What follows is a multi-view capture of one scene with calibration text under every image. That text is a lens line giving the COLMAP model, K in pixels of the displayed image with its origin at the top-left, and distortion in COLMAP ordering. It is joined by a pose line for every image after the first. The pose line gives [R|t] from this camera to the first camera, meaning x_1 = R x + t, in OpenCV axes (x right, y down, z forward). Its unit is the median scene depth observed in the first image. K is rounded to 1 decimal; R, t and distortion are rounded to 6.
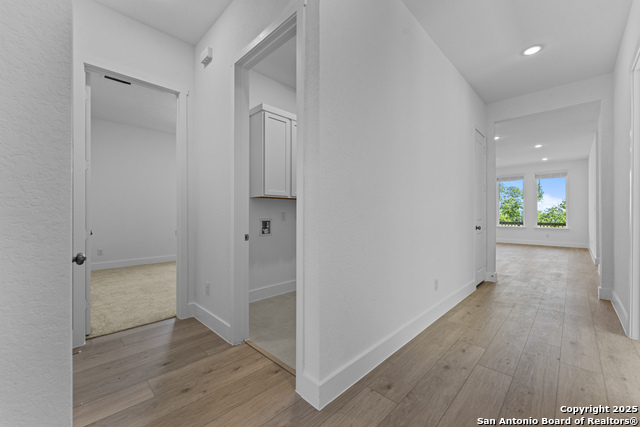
lens RADIAL K [[261.9, 0, 320.0], [0, 261.9, 213.5], [0, 0, 1]] dist [0.001821, 0.000116]
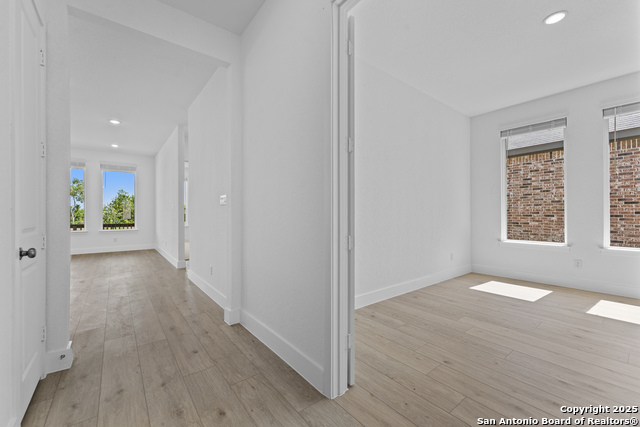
lens RADIAL K [[261.9, 0, 320.0], [0, 261.9, 213.5], [0, 0, 1]] dist [0.001821, 0.000116]
pose [[0.136347, -0.000082, 0.990661, 0.151095], [-0.001713, 0.999998, 0.000318, 0.000901], [-0.990660, -0.001740, 0.136346, 0.274007]]
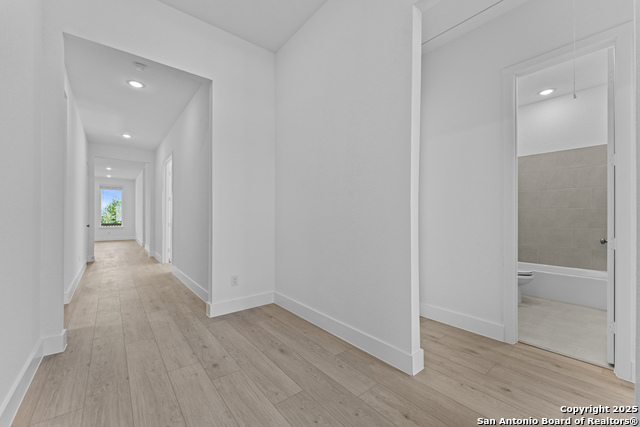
lens RADIAL K [[261.9, 0, 320.0], [0, 261.9, 213.5], [0, 0, 1]] dist [0.001821, 0.000116]
pose [[0.125114, 0.011812, 0.992072, -0.355833], [-0.004050, 0.999927, -0.011394, -0.003296], [-0.992134, -0.002592, 0.125153, -0.257319]]
